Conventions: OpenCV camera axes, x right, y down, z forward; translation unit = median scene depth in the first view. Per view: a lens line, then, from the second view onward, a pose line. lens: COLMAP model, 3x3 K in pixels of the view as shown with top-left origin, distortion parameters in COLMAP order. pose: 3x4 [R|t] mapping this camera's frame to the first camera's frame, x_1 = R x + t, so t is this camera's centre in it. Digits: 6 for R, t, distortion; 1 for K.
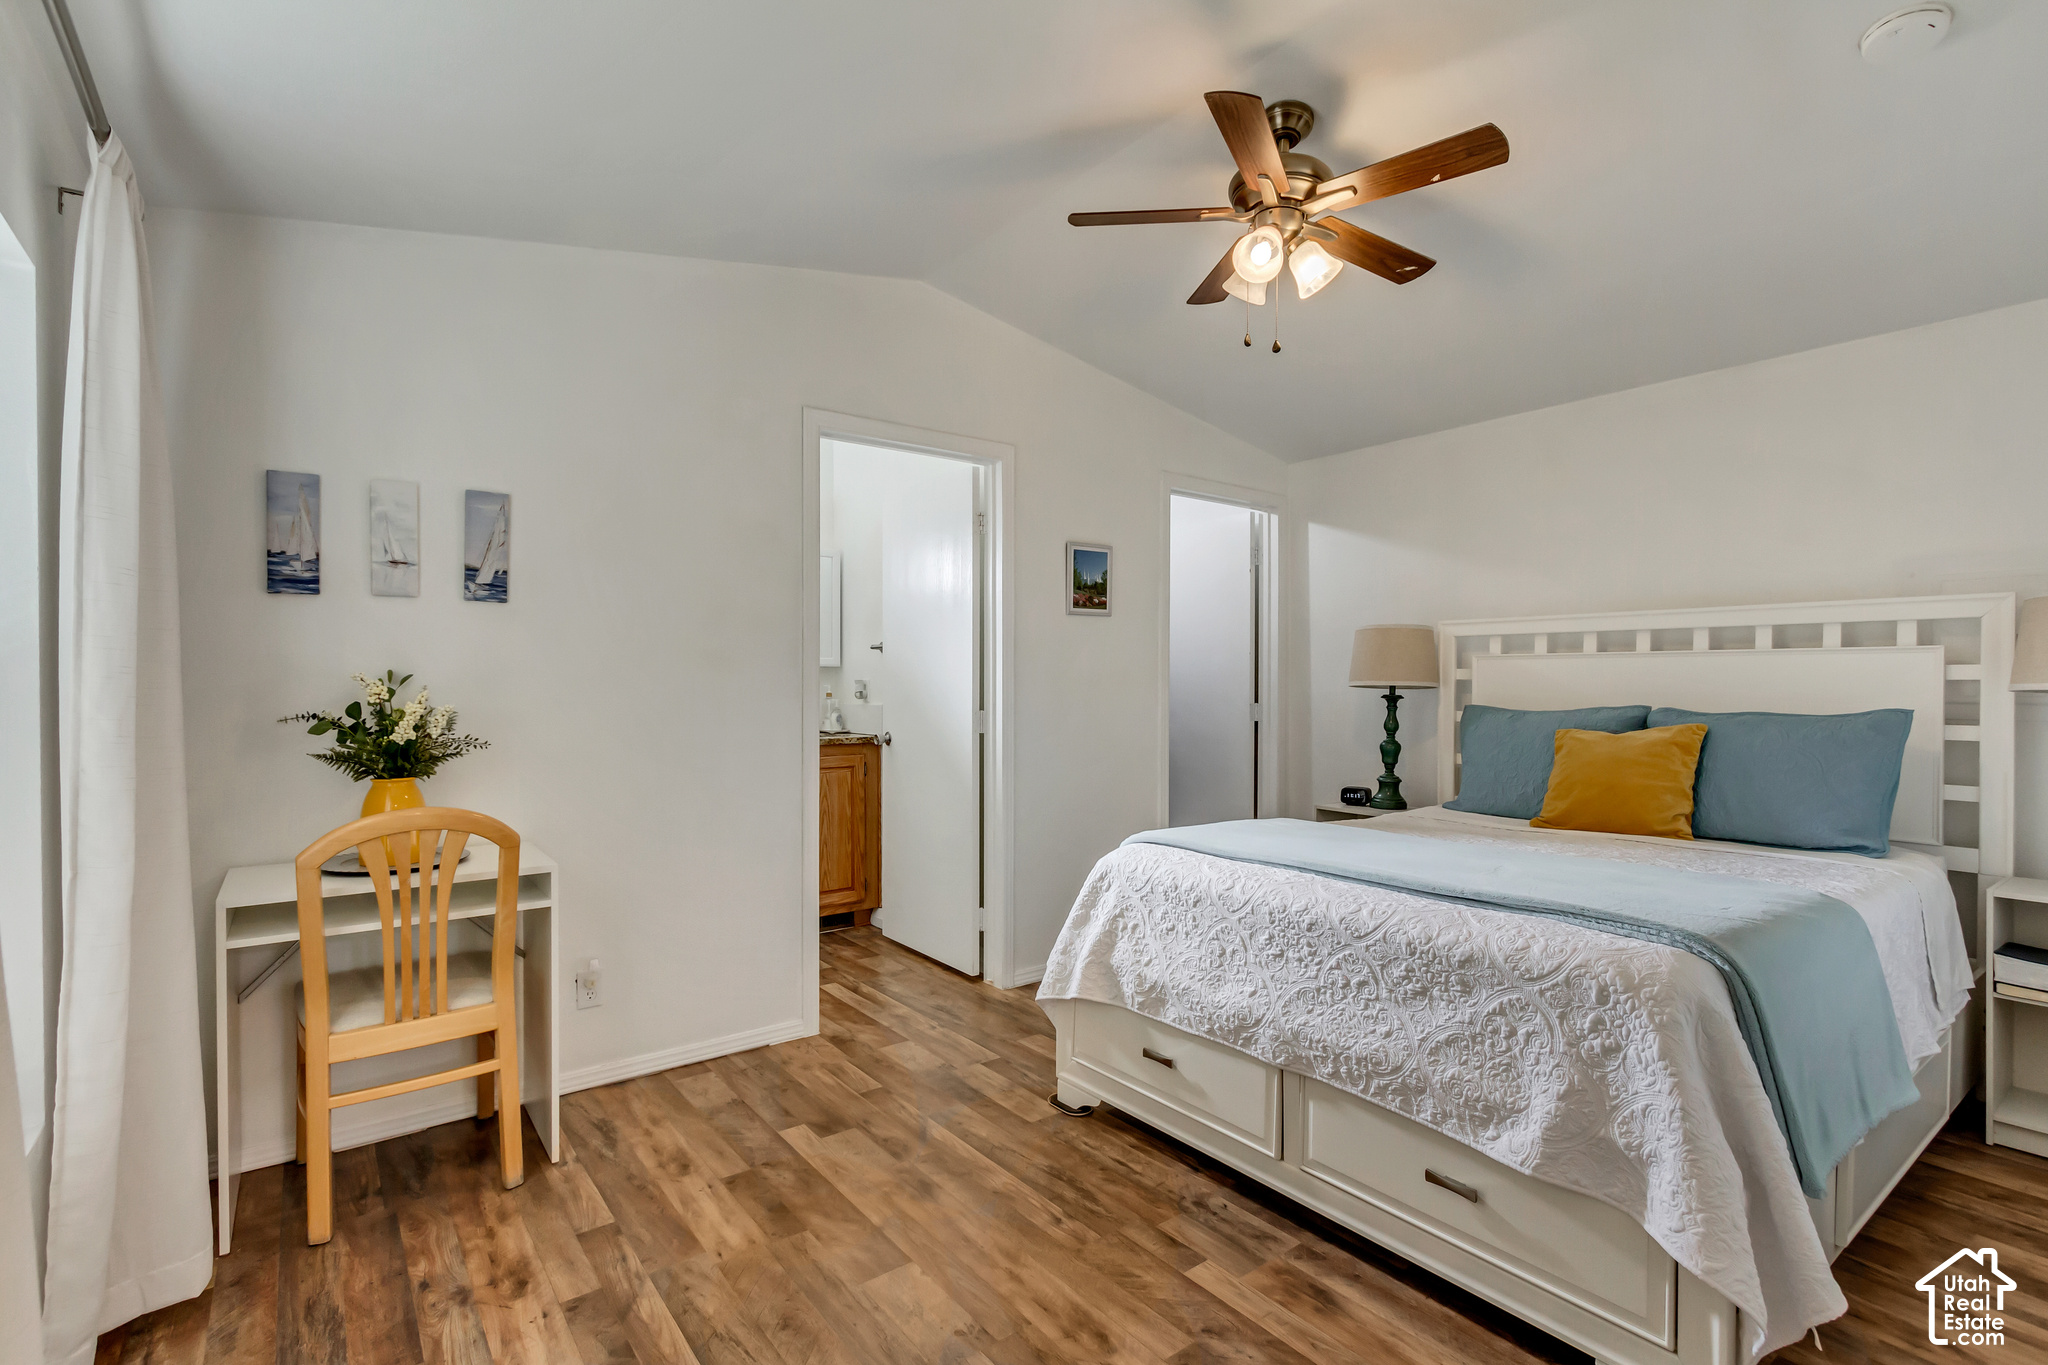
lens RADIAL K [[966.3, 0, 1019.4], [0, 966.3, 686.1], [0, 0, 1]] dist [-0.003761, -0.000044]
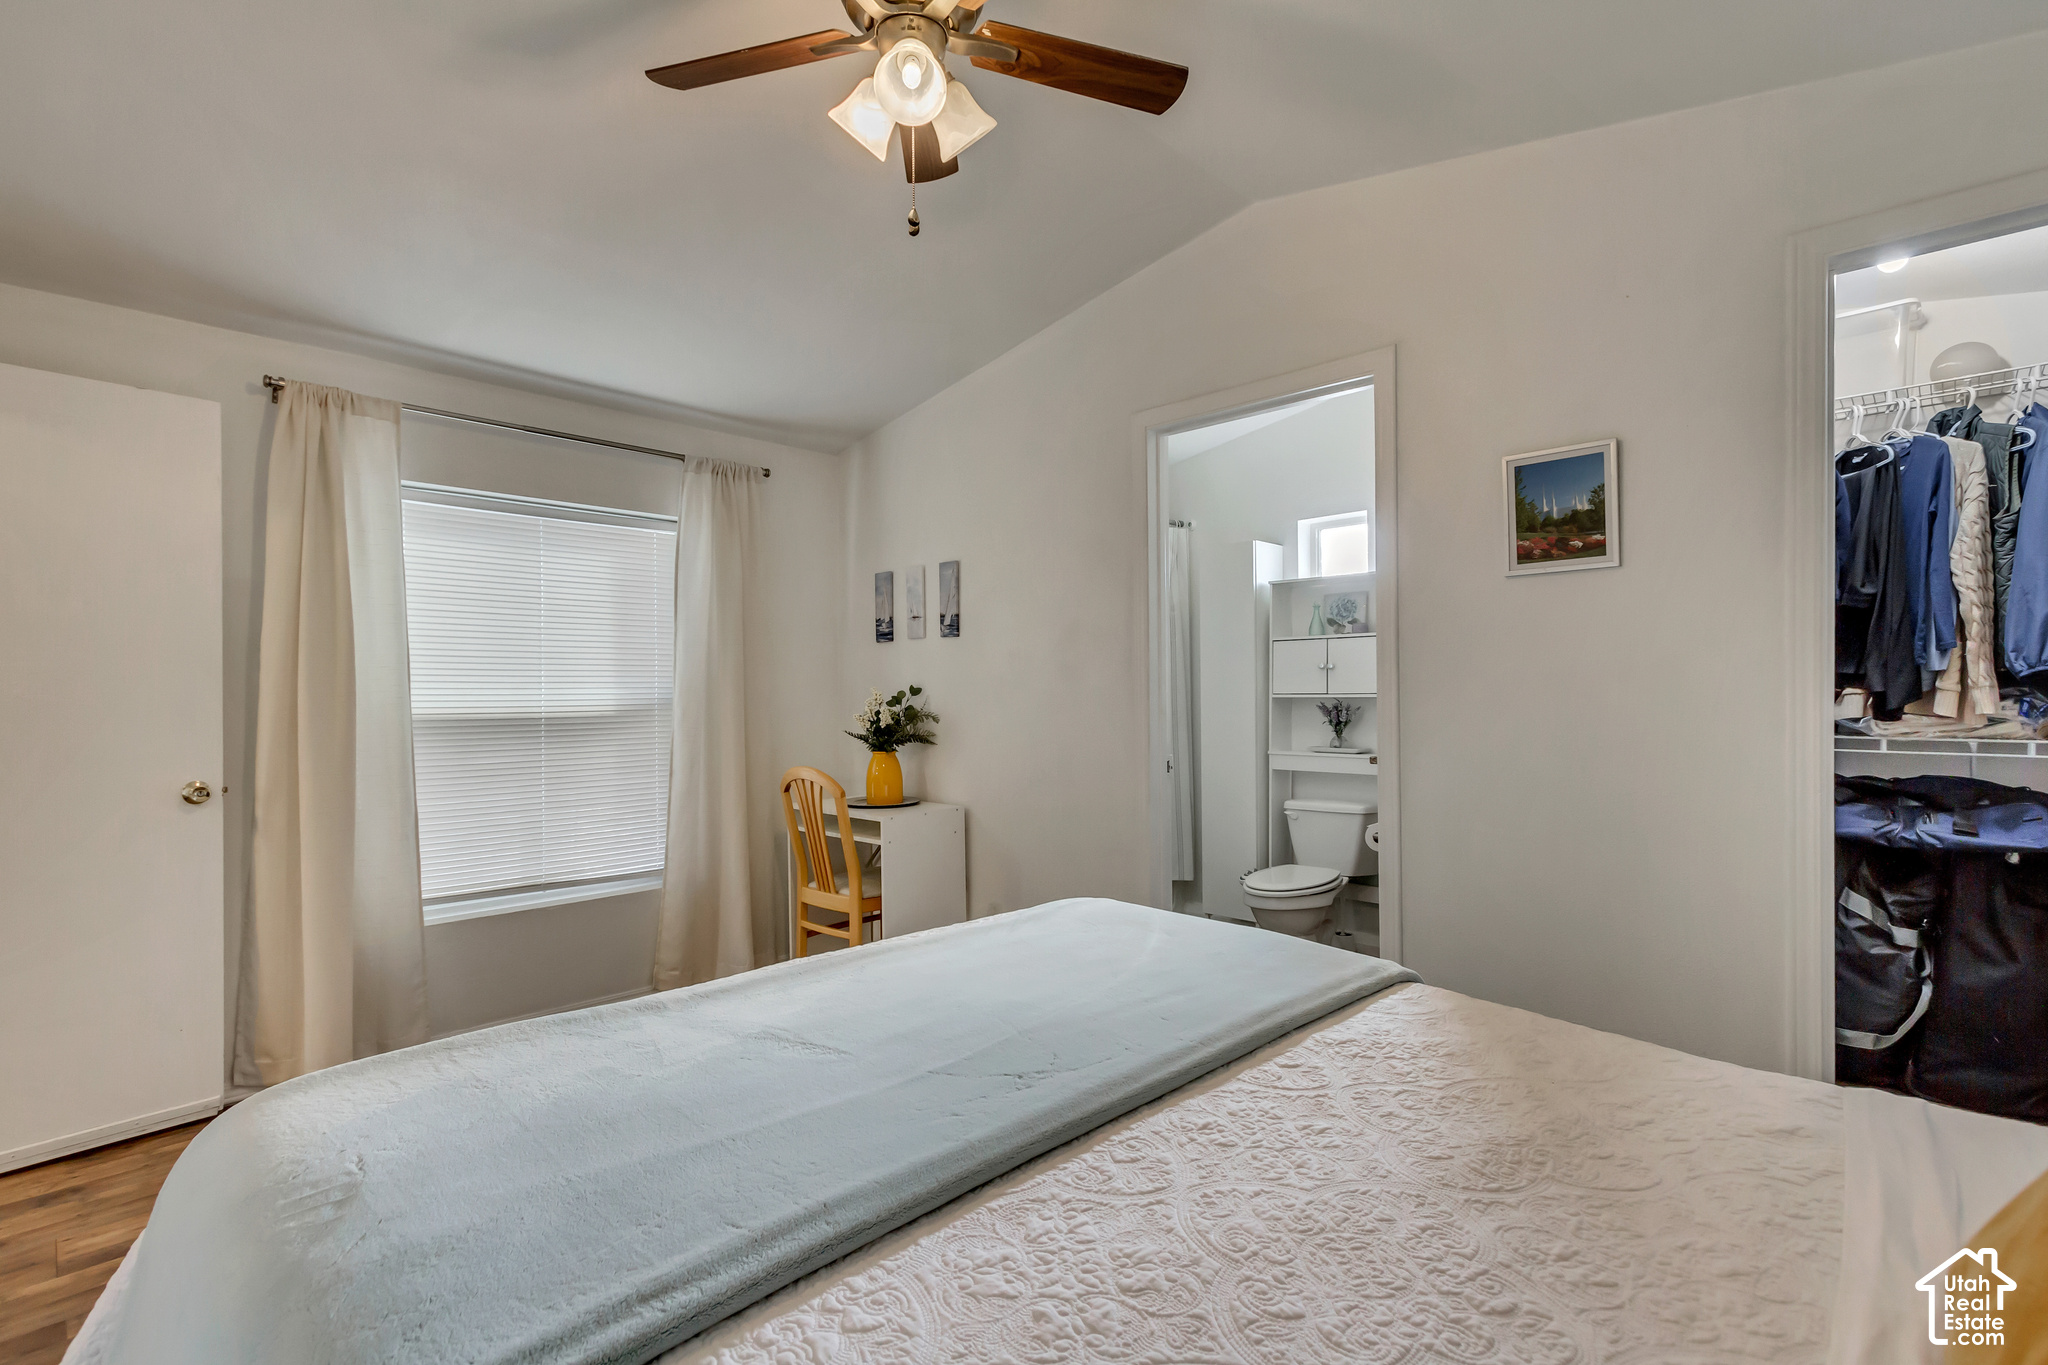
lens RADIAL K [[966.3, 0, 1025.4], [0, 966.3, 689.3], [0, 0, 1]] dist [-0.003761, -0.000044]
pose [[0.154372, -0.008872, -0.987973, 0.892784], [0.002340, 0.999960, -0.008614, 0.003584], [0.988010, -0.000982, 0.154386, 0.886351]]
